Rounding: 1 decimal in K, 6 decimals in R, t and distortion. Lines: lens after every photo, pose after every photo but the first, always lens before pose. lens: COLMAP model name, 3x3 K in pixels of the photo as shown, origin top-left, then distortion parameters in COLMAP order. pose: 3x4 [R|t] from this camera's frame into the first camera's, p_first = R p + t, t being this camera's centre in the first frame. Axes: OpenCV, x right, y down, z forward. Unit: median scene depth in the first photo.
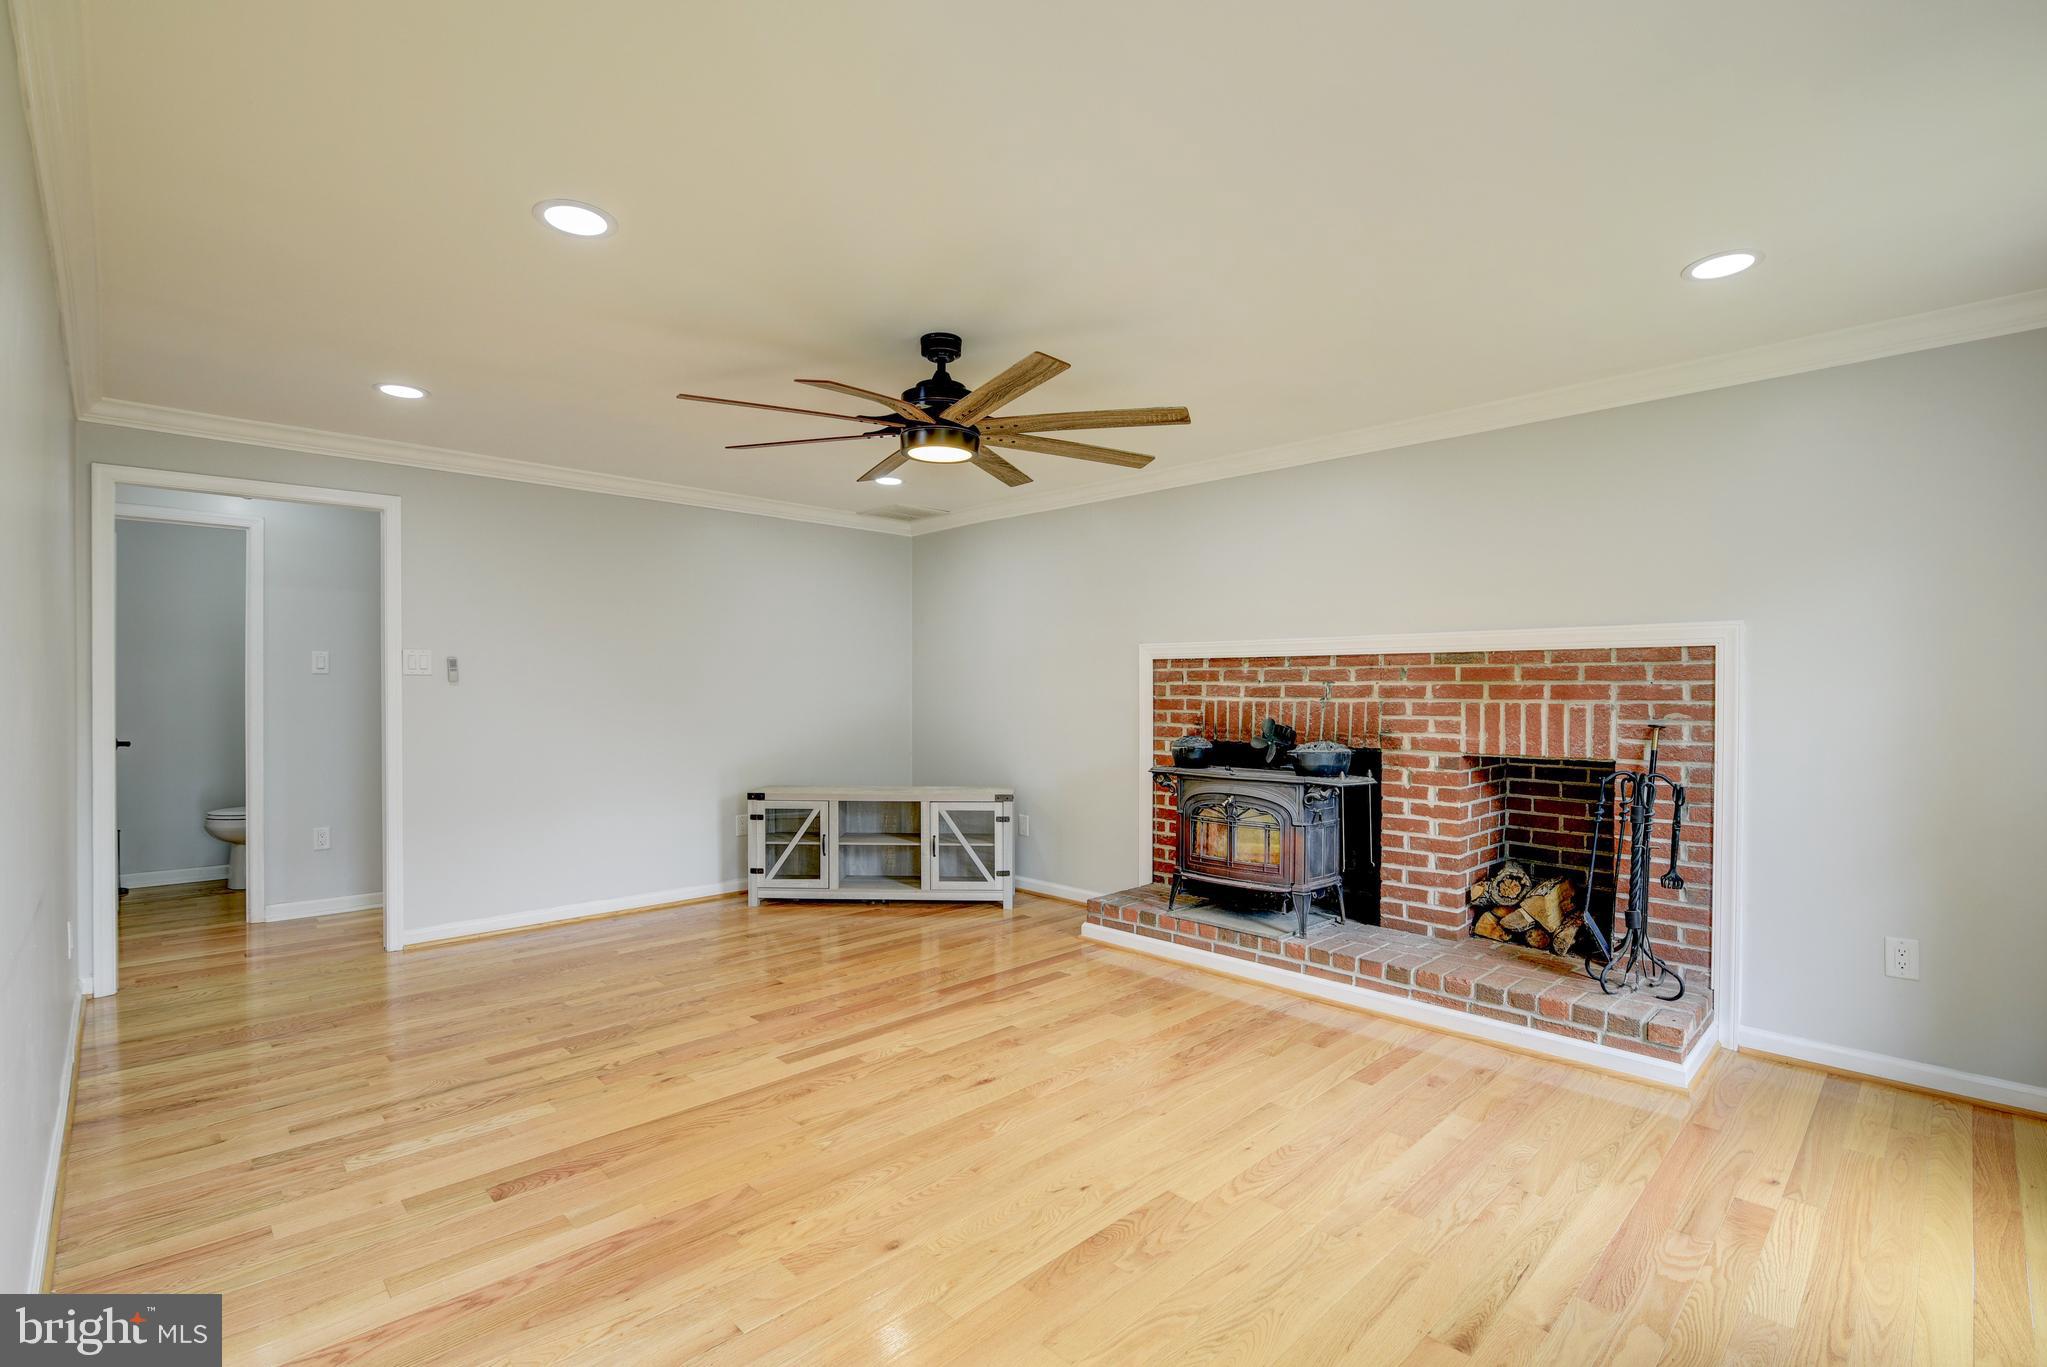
lens RADIAL K [[952.9, 0, 1024.4], [0, 952.9, 695.4], [0, 0, 1]] dist [-0.020316, 0.000875]
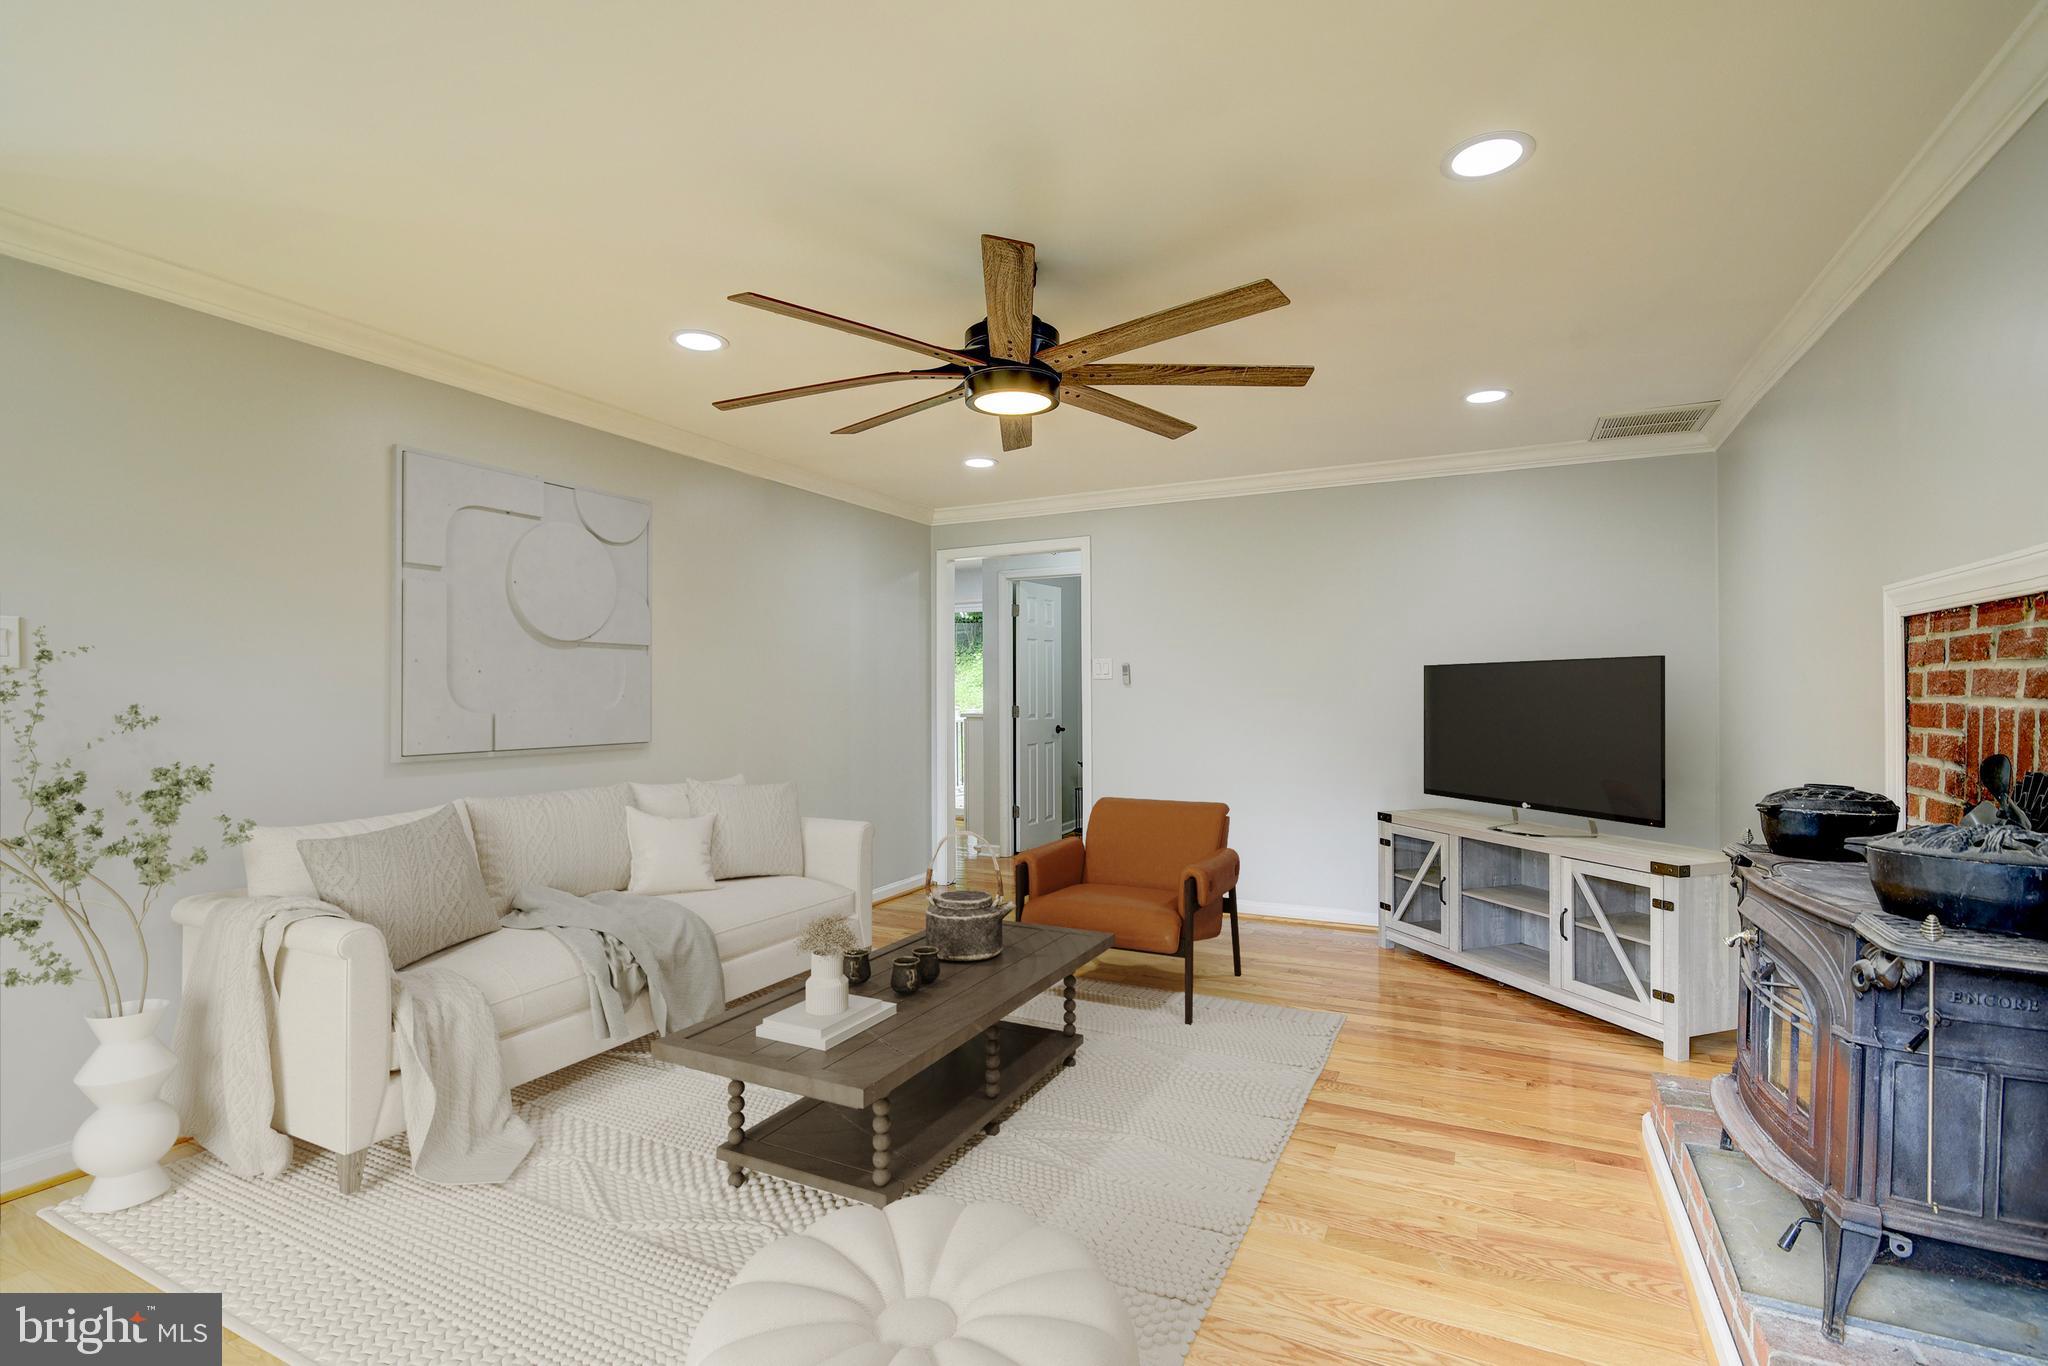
lens RADIAL K [[953.4, 0, 1024.9], [0, 953.4, 694.9], [0, 0, 1]] dist [-0.020316, 0.000875]
pose [[0.304994, -0.002676, -0.952351, 0.475042], [-0.001228, 0.999994, -0.003203, 0.001959], [0.952353, 0.002146, 0.304989, 0.503366]]
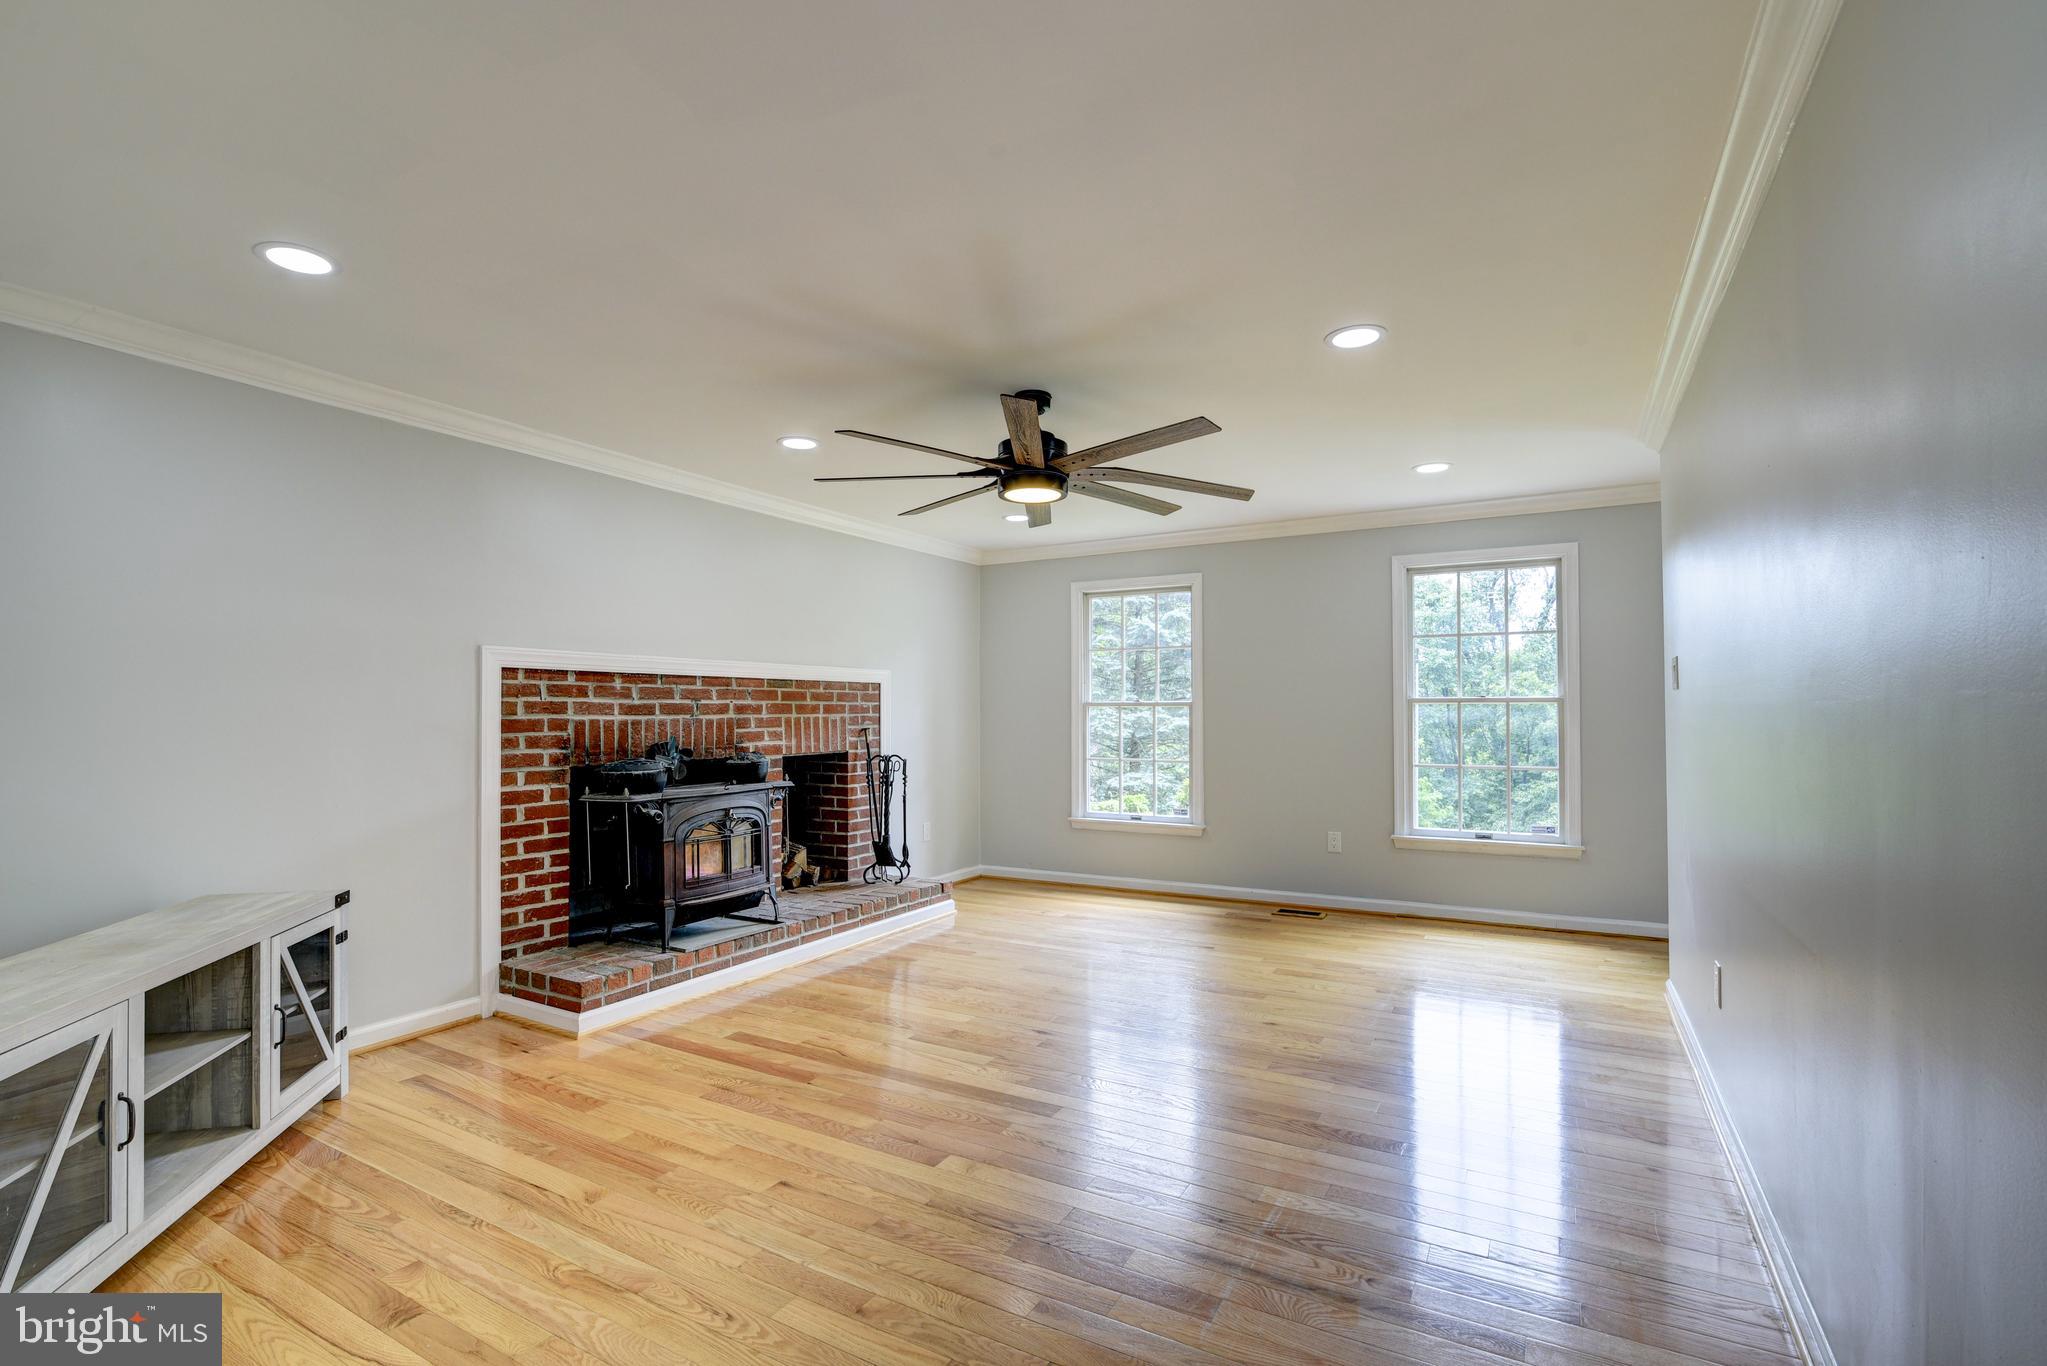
lens RADIAL K [[898.7, 0, 1067.0], [0, 898.7, 700.5], [0, 0, 1]] dist [-0.001585, -0.000057]
pose [[-0.291443, 0.010675, 0.956529, -0.745160], [0.009342, 0.999922, -0.008313, -0.001203], [-0.956543, 0.006513, -0.291520, 0.848539]]
